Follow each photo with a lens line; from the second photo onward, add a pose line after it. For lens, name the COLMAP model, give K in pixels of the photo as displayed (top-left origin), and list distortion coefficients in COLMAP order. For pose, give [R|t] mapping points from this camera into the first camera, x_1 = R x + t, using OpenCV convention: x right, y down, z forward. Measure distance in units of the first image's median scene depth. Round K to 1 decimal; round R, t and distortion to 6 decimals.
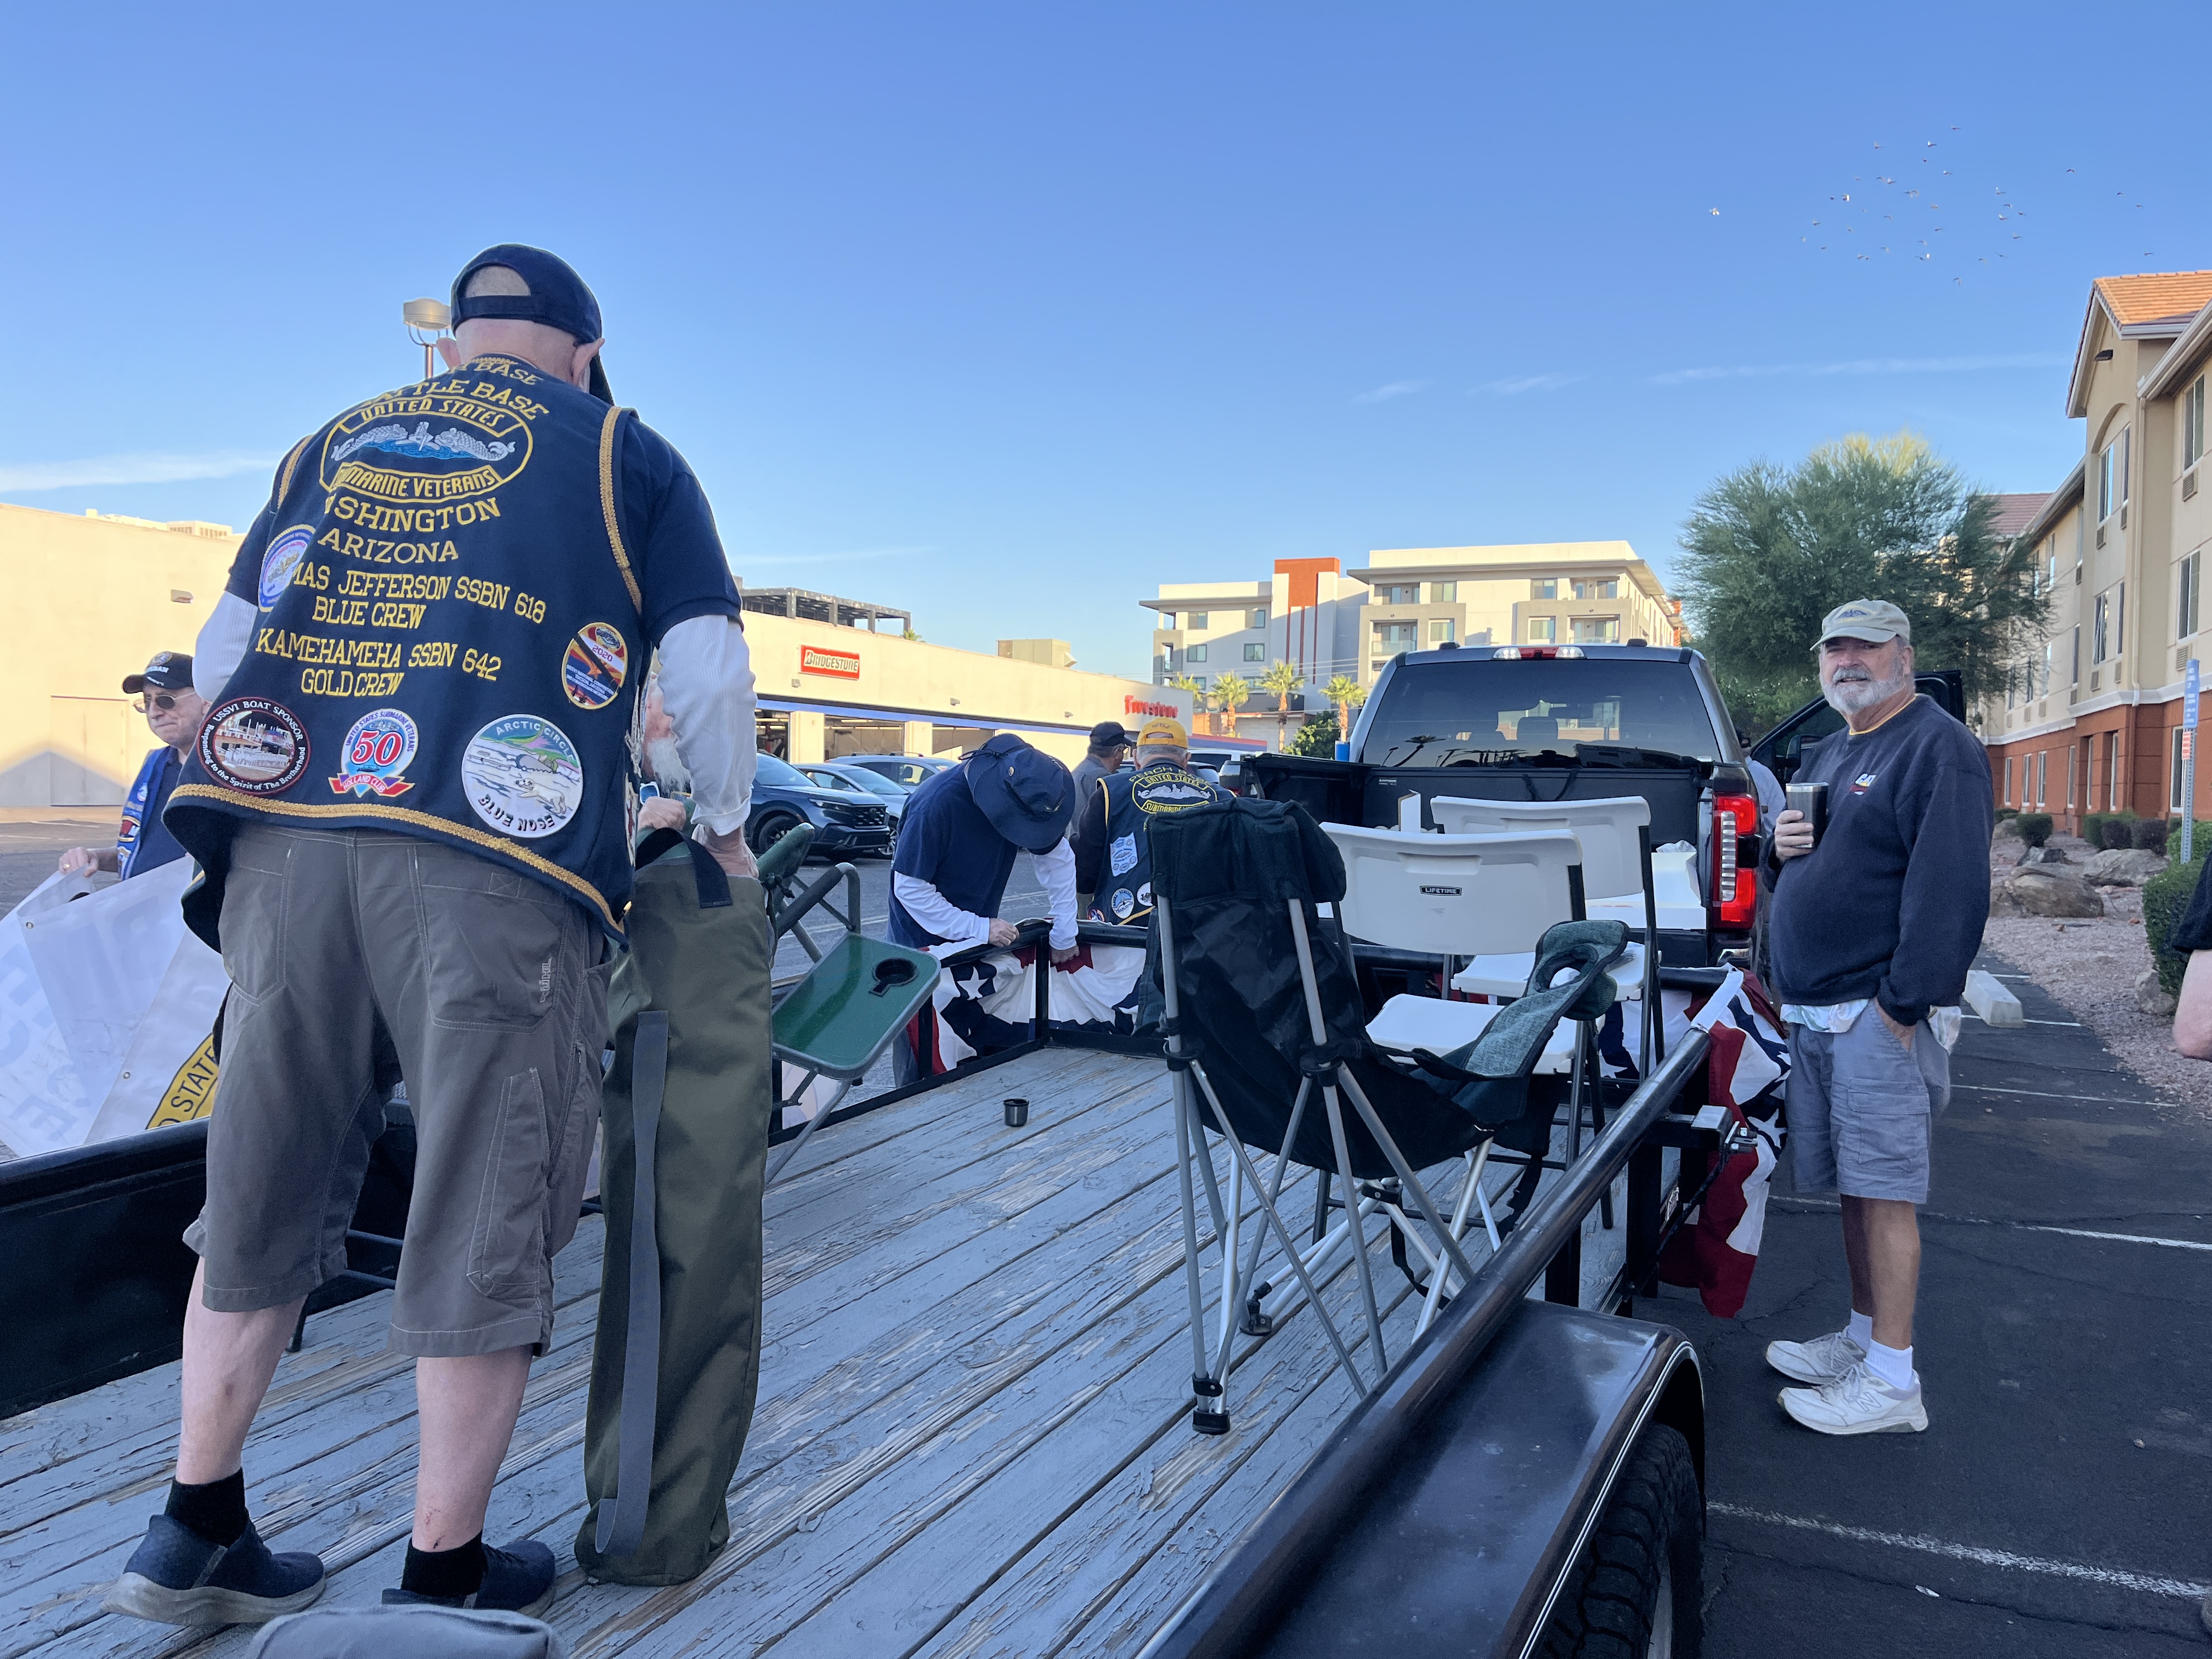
lens RADIAL K [[1659.1, 0, 1079.1], [0, 1659.1, 825.7], [0, 0, 1]] dist [0.097014, -0.144458]
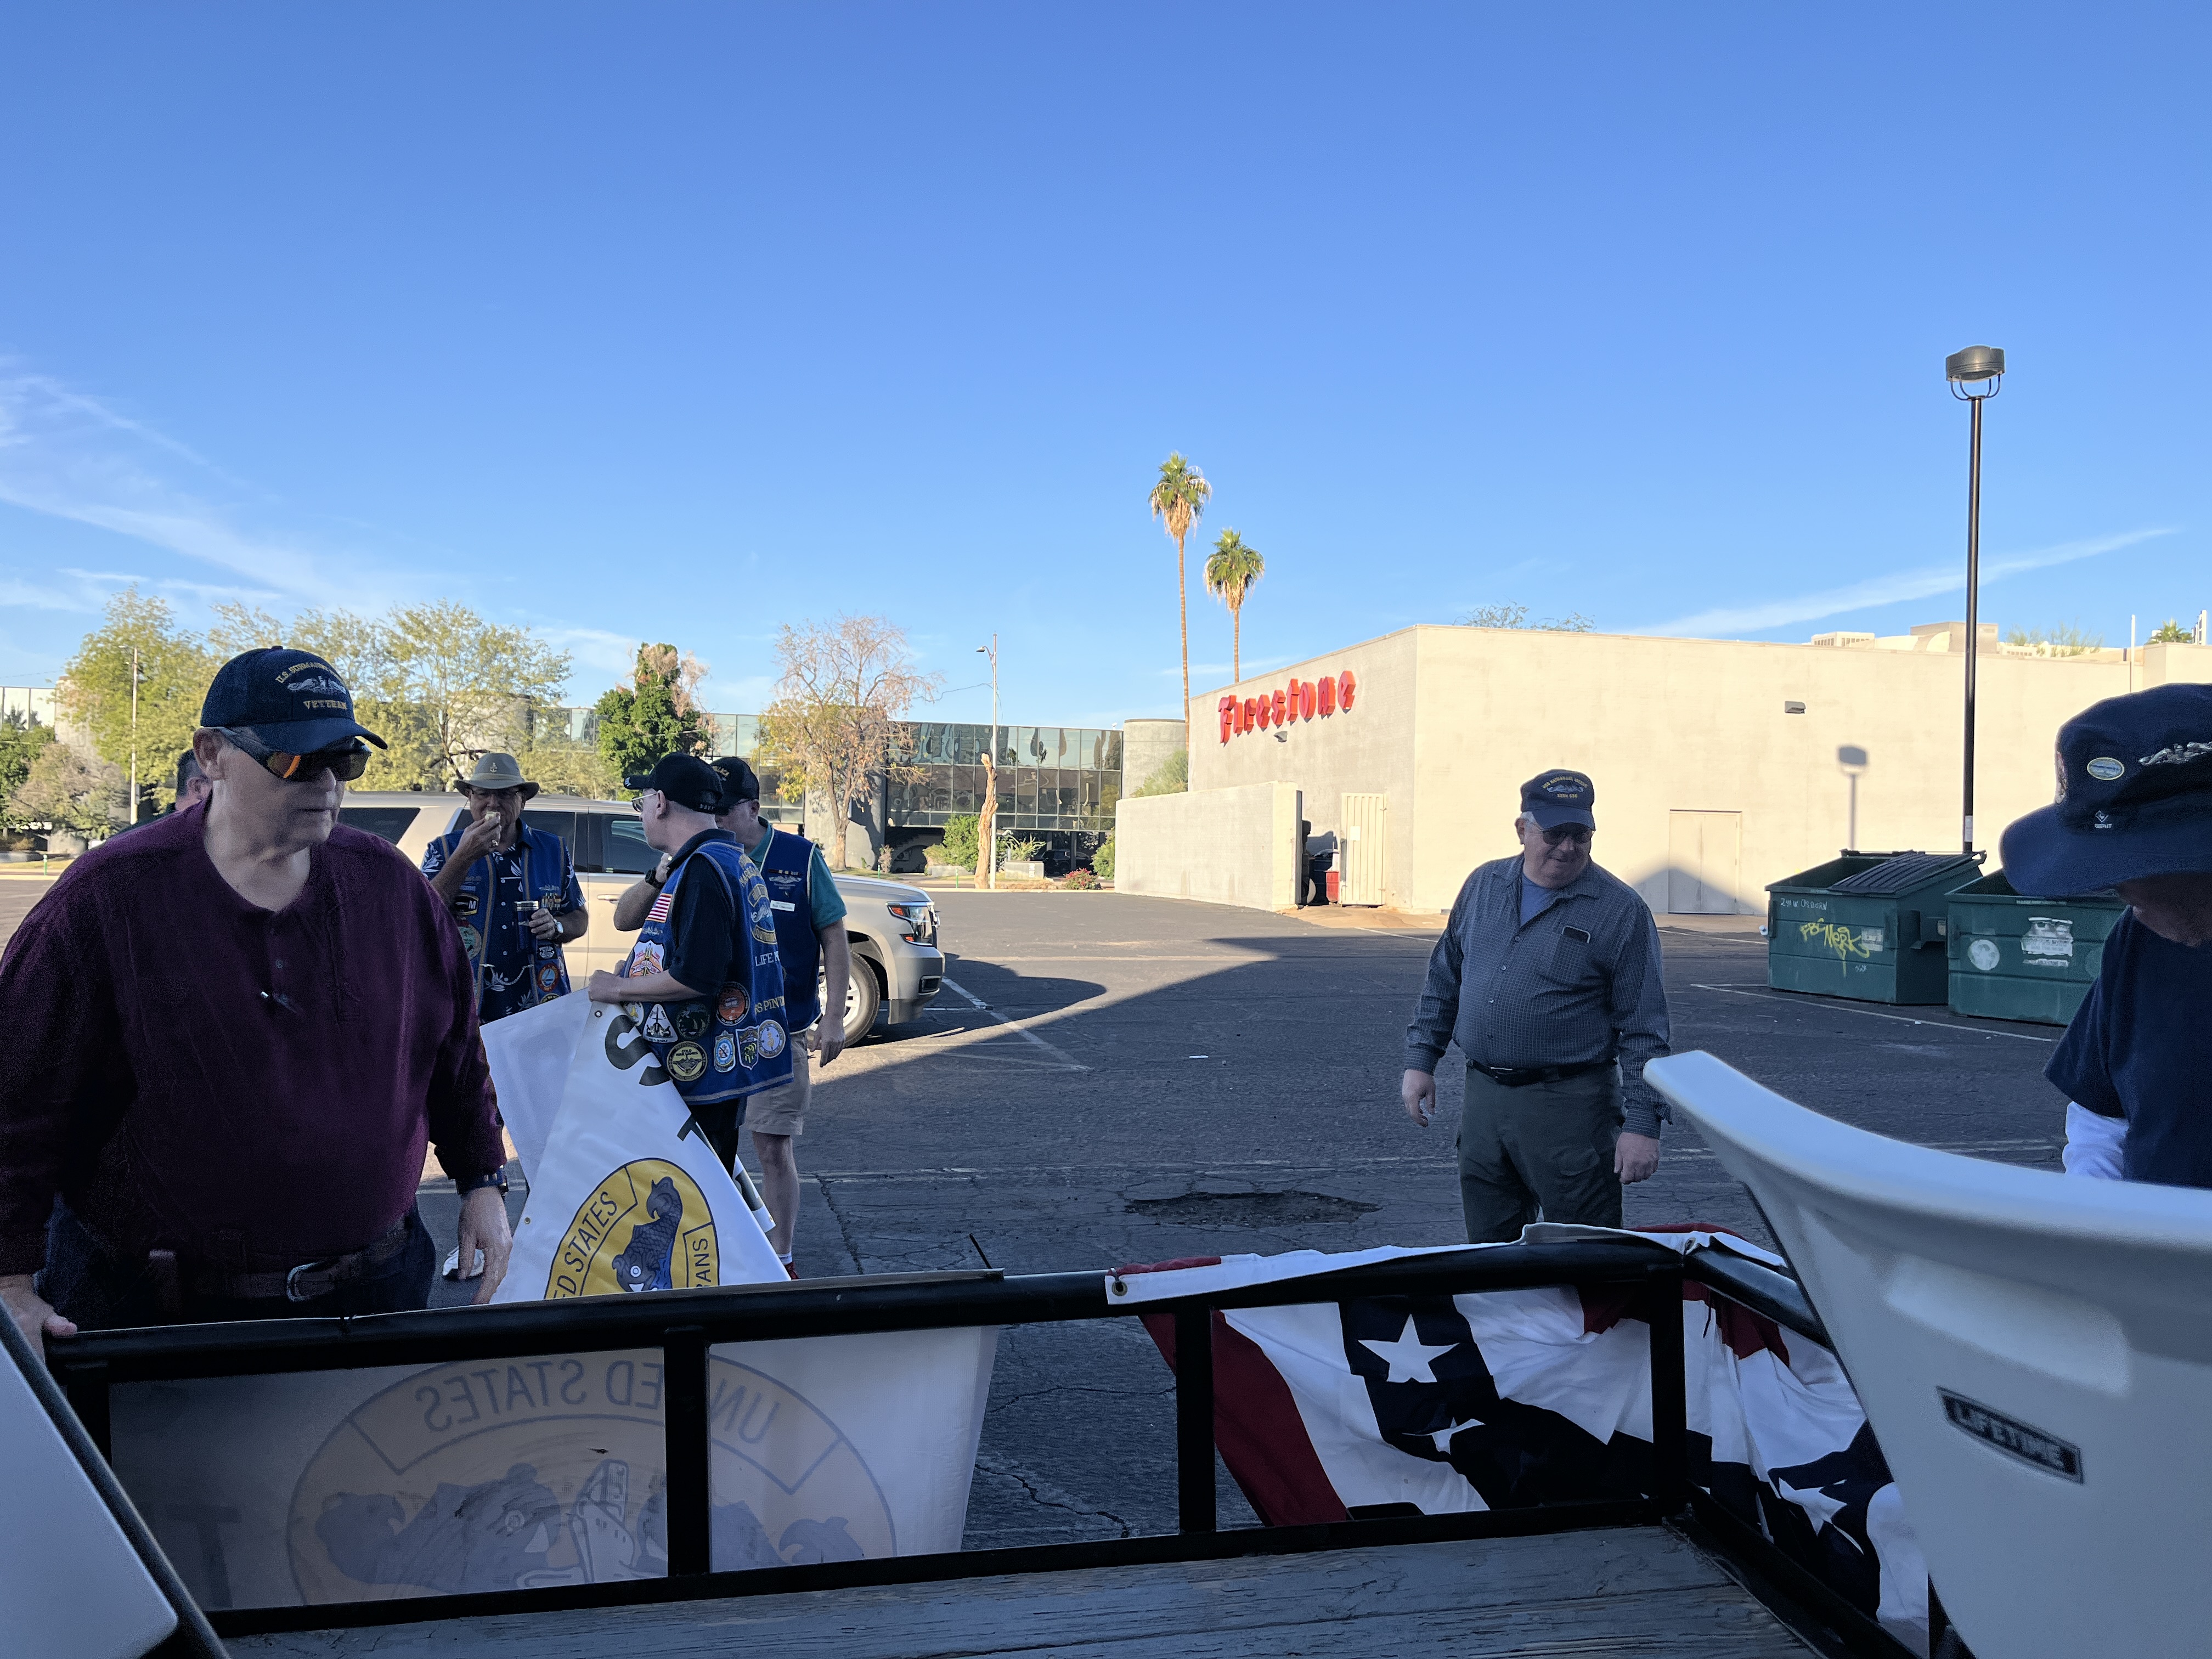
lens RADIAL K [[1660.0, 0, 1106.0], [0, 1660.0, 829.5], [0, 0, 1]] dist [0.070661, -0.085381]
pose [[0.584828, -0.018733, -0.810941, 0.030953], [-0.032192, 0.998410, -0.046280, -0.003053], [0.810518, 0.053171, 0.583295, 0.073165]]
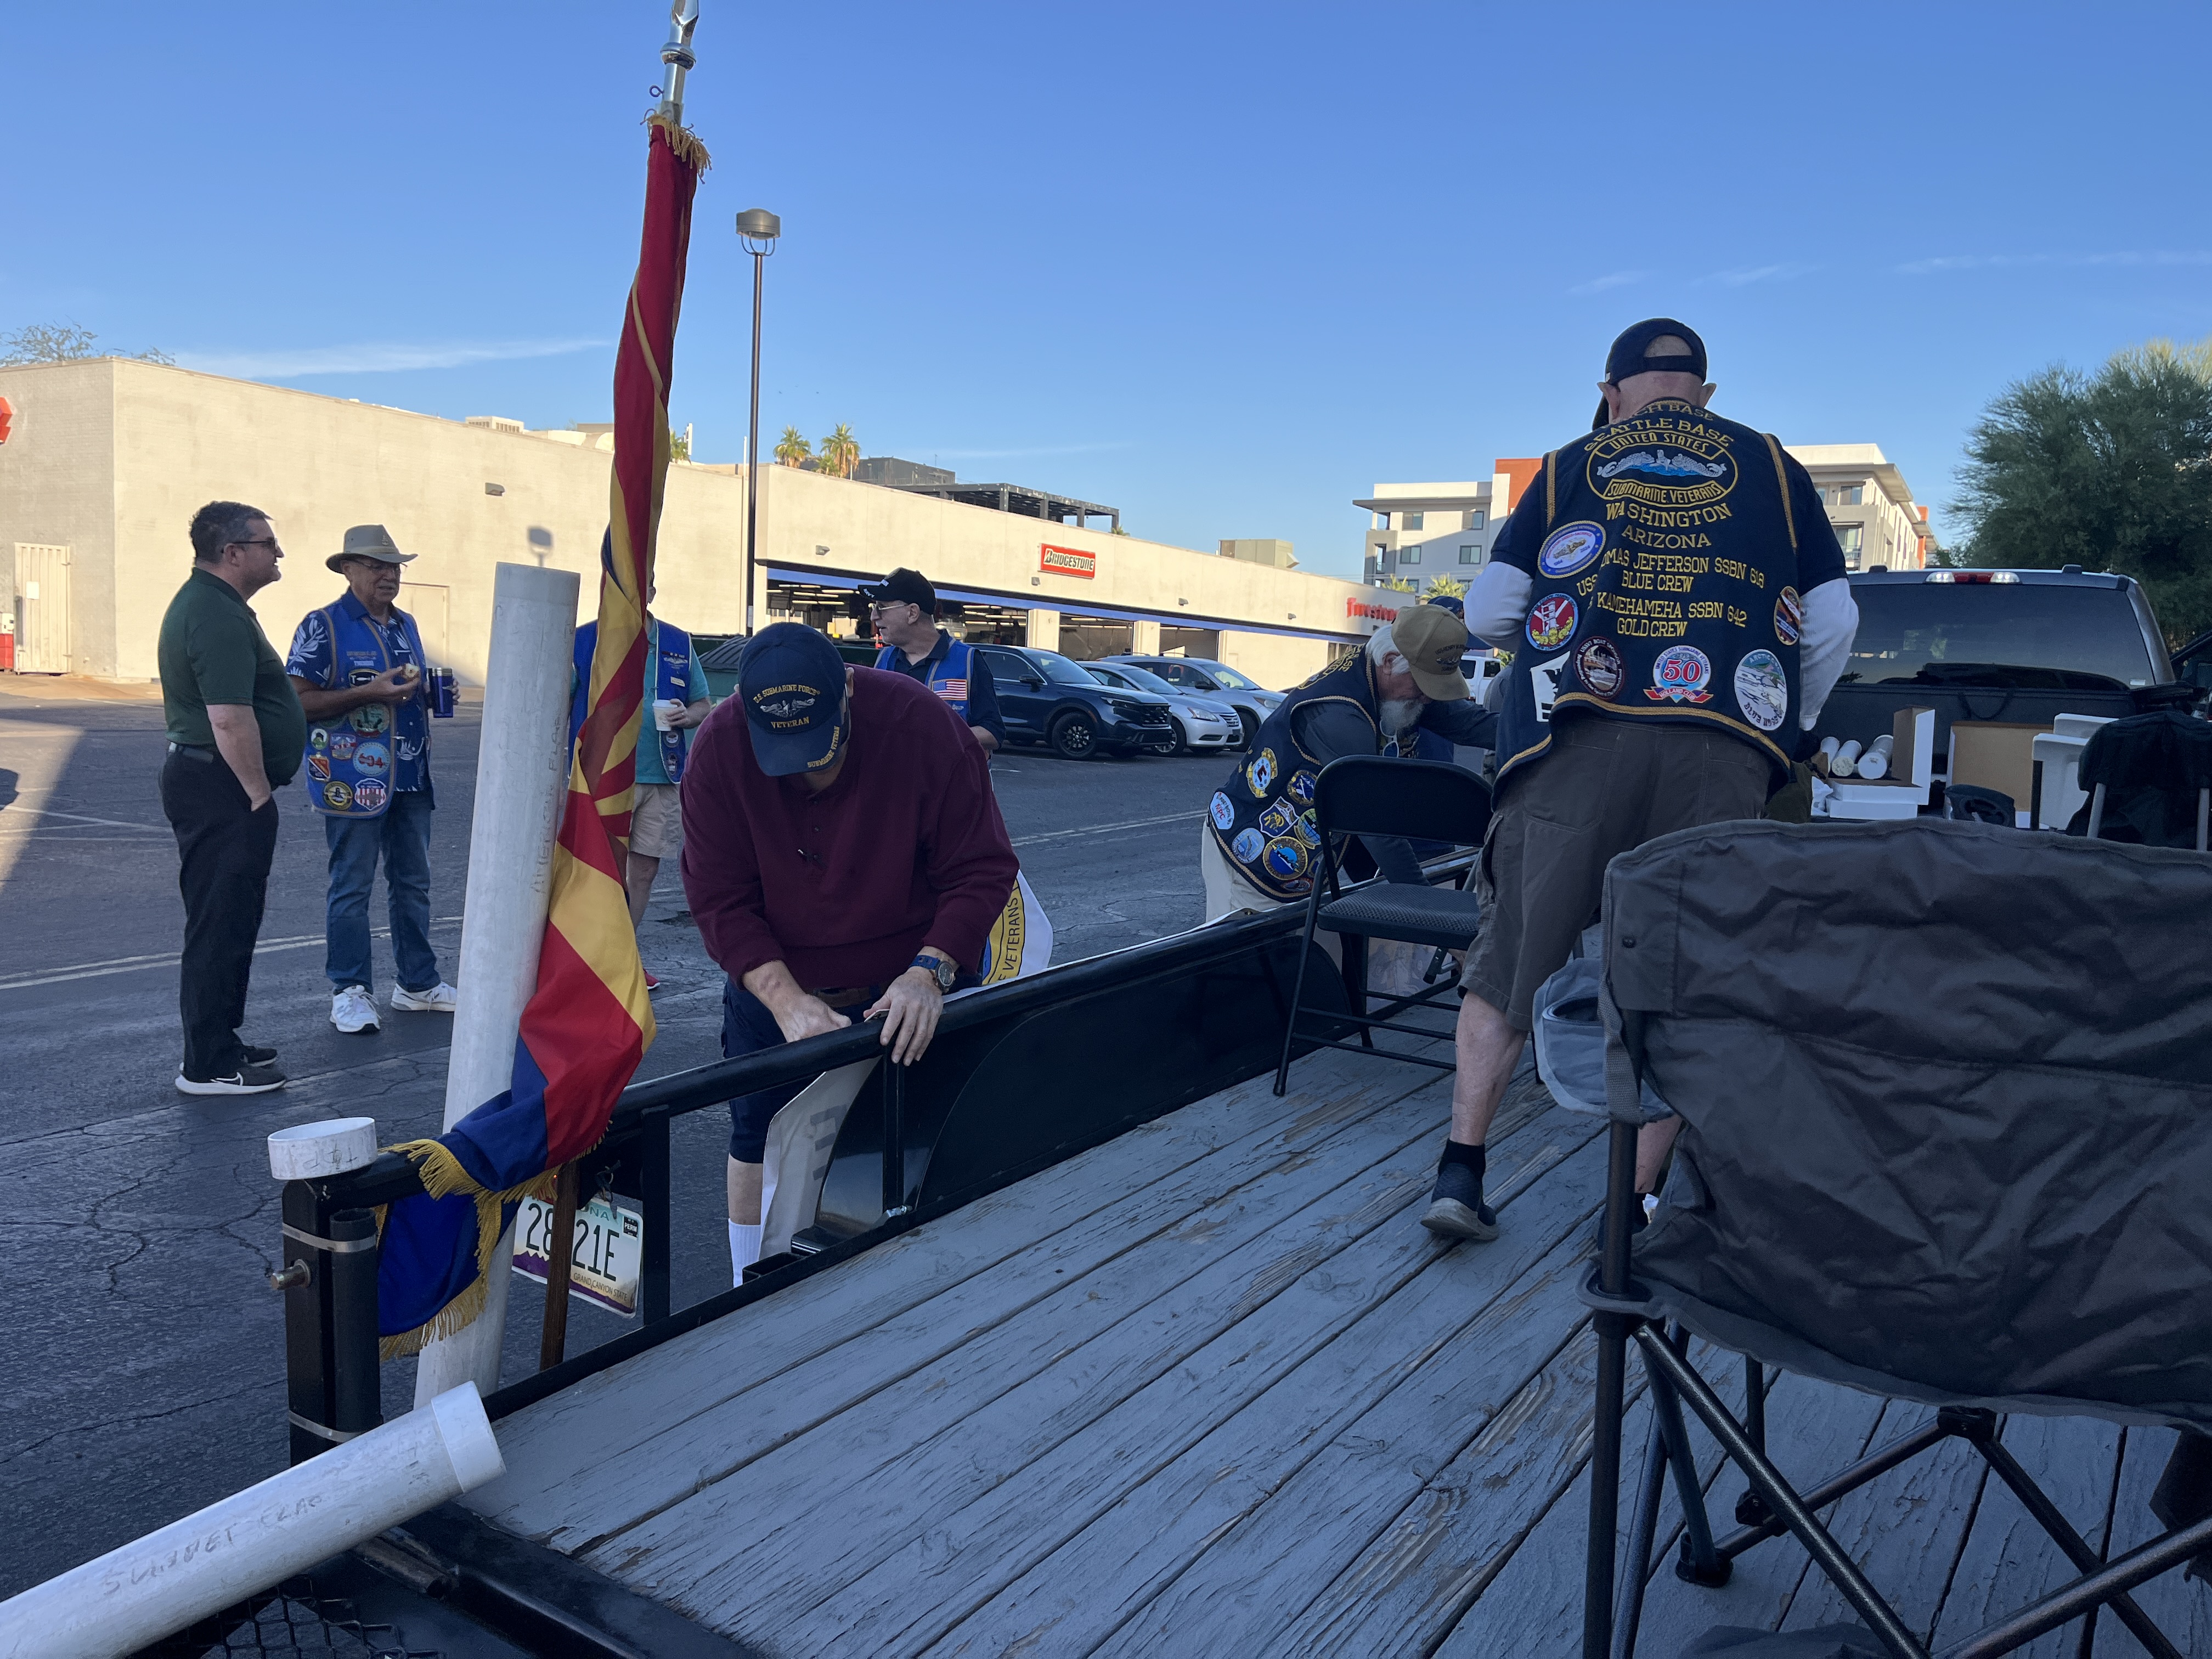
lens RADIAL K [[1660.0, 0, 1106.0], [0, 1660.0, 829.5], [0, 0, 1]] dist [0.070661, -0.085381]
pose [[0.994694, 0.033161, -0.097385, -0.031242], [-0.027026, 0.997606, 0.063652, 0.000631], [0.099263, -0.060683, 0.993209, -0.023584]]
